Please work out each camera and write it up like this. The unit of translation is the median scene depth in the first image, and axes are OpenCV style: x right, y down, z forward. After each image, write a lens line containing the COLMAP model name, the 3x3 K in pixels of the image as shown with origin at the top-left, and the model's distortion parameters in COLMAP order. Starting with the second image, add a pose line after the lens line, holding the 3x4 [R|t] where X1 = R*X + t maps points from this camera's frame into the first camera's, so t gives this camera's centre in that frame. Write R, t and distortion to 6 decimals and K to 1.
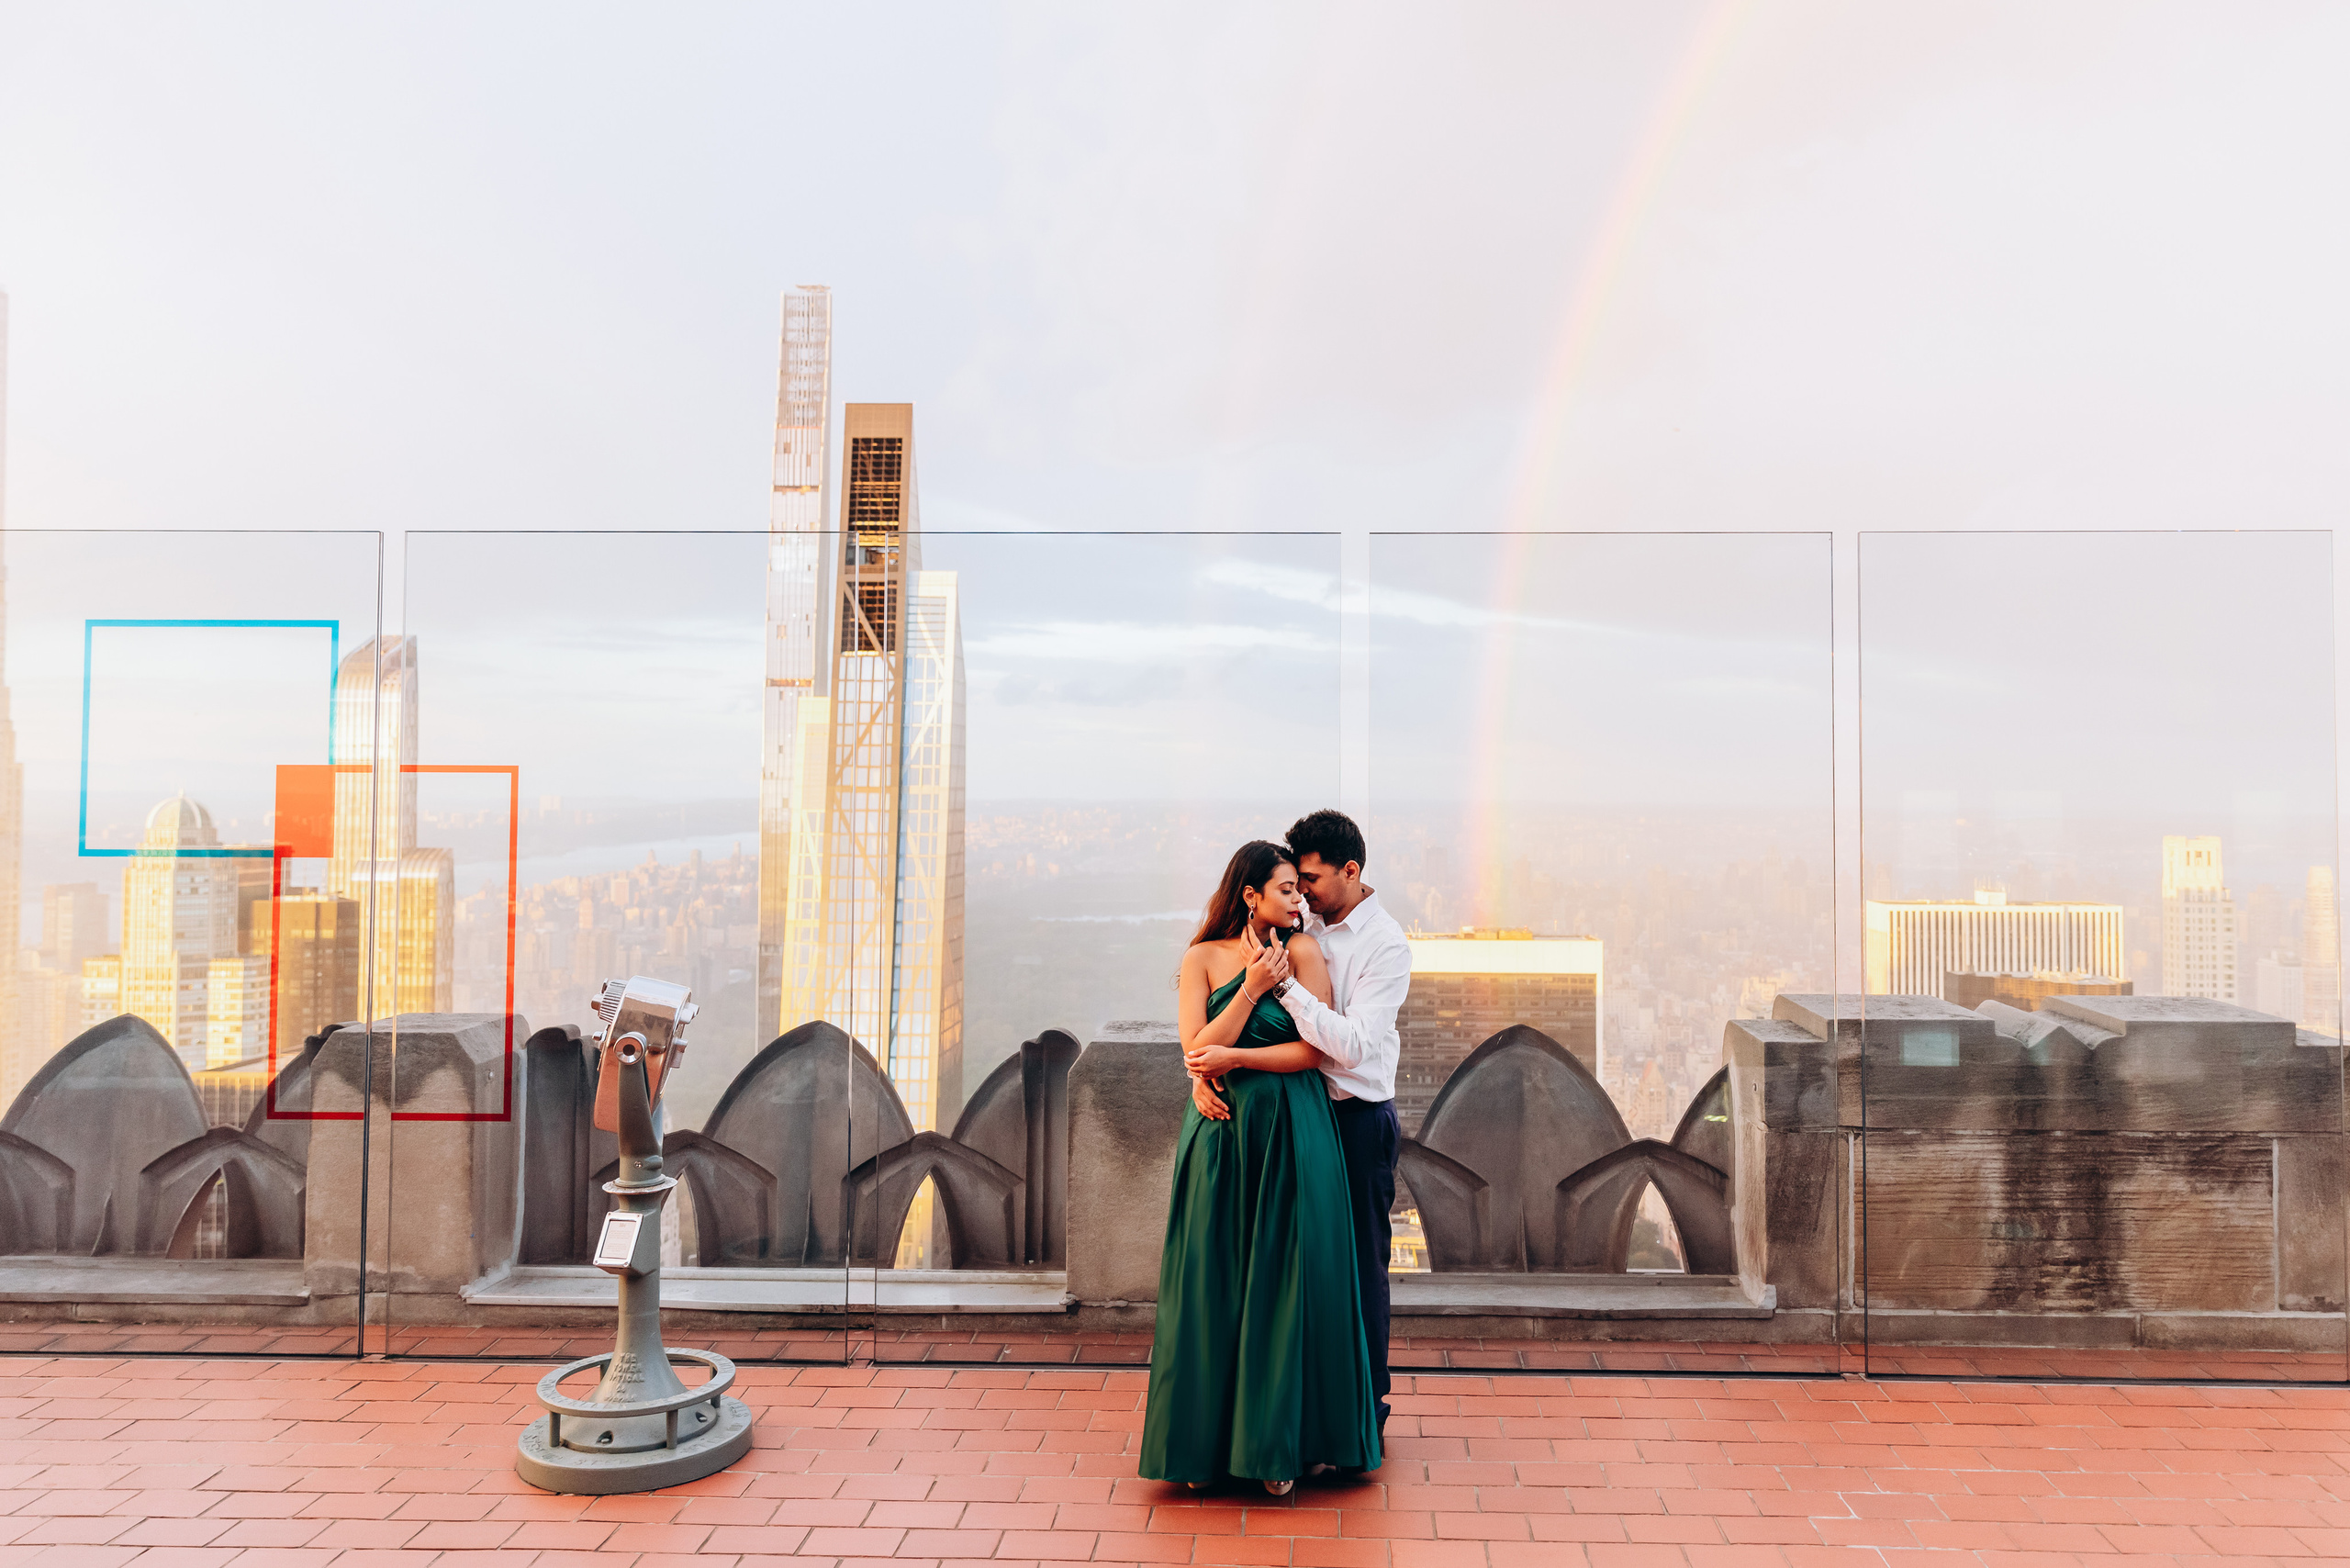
lens RADIAL K [[1778.8, 0, 1234.1], [0, 1778.8, 811.9], [0, 0, 1]] dist [0.004921, 0.001389]
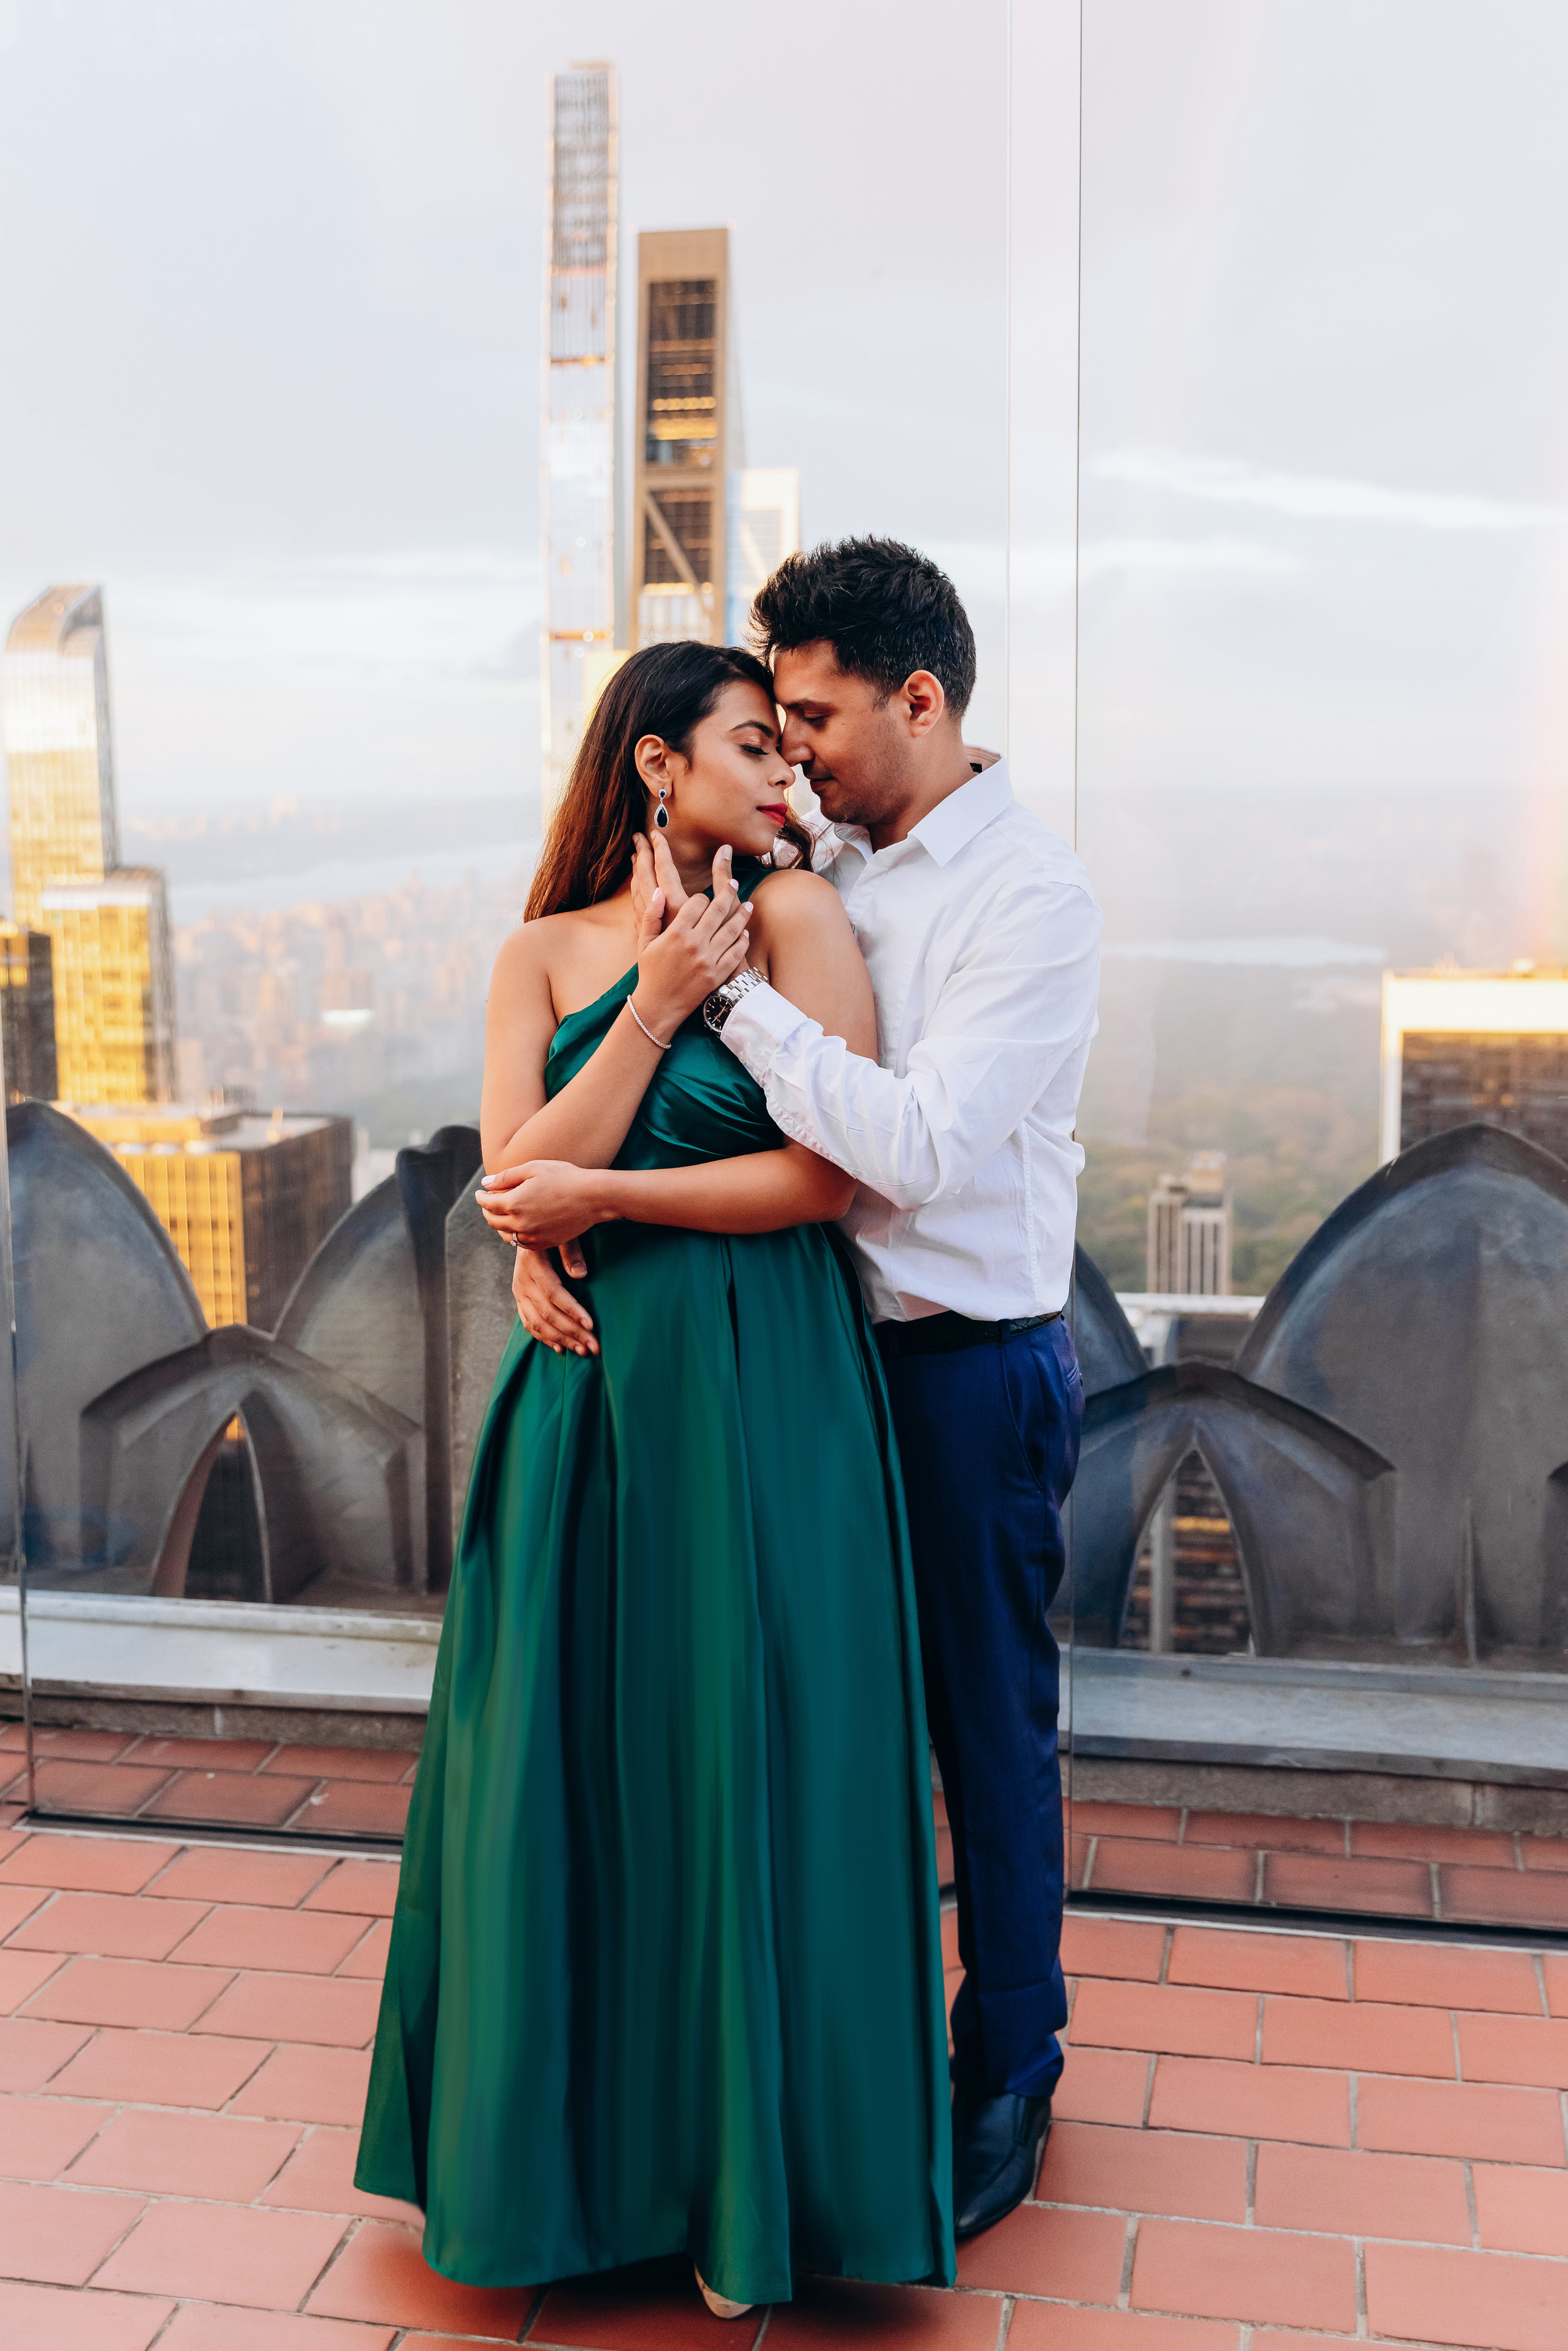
lens RADIAL K [[2433.7, 0, 784.0], [0, 2433.7, 1175.5], [0, 0, 1]] dist [-0.015159, 0.009629]
pose [[0.986959, 0.013332, -0.160419, 0.089524], [0.010834, 0.988804, 0.148827, 0.042146], [0.160607, -0.148624, 0.975765, 0.388534]]
